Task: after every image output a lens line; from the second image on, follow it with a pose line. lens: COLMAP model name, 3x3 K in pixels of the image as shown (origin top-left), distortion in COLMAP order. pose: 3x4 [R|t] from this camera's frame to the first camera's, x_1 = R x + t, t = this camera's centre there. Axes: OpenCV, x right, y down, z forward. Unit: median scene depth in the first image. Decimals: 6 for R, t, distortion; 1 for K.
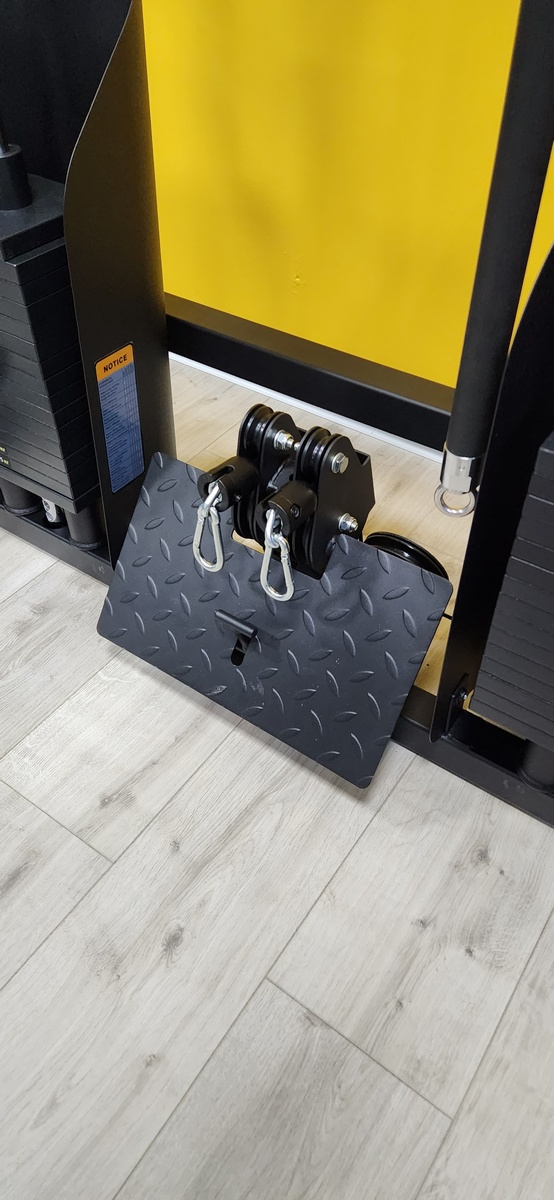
lens RADIAL K [[798.6, 0, 277.7], [0, 798.6, 601.2], [0, 0, 1]] dist [0.040396, -0.033796]
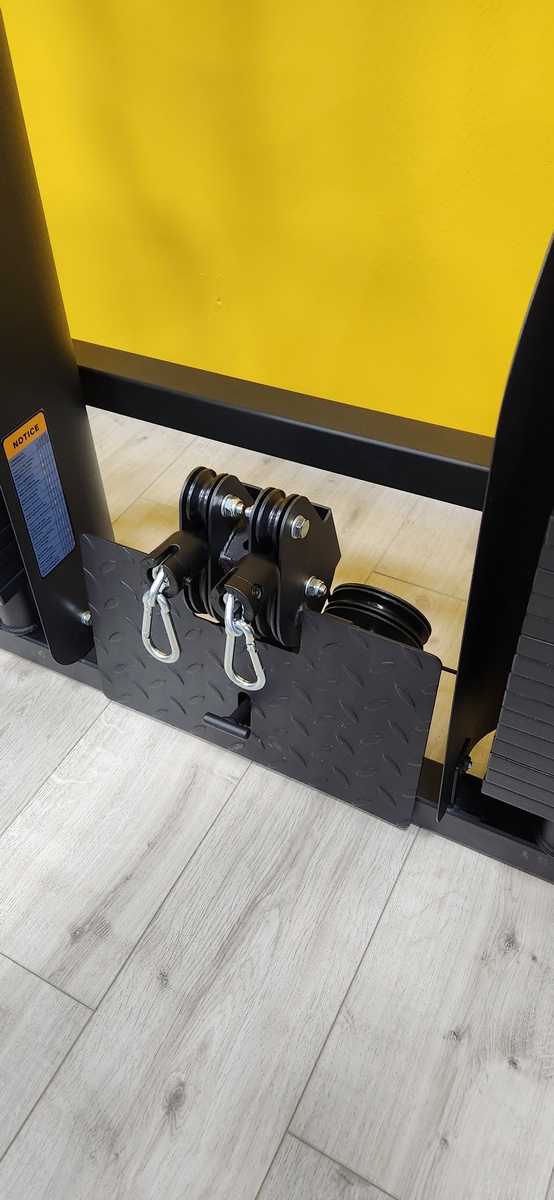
lens RADIAL K [[798.6, 0, 267.4], [0, 798.6, 603.2], [0, 0, 1]] dist [0.040396, -0.033796]
pose [[0.991570, -0.120905, 0.046598, -0.007523], [0.120497, 0.992647, 0.011474, -0.098175], [-0.047643, -0.005762, 0.998848, 0.127877]]
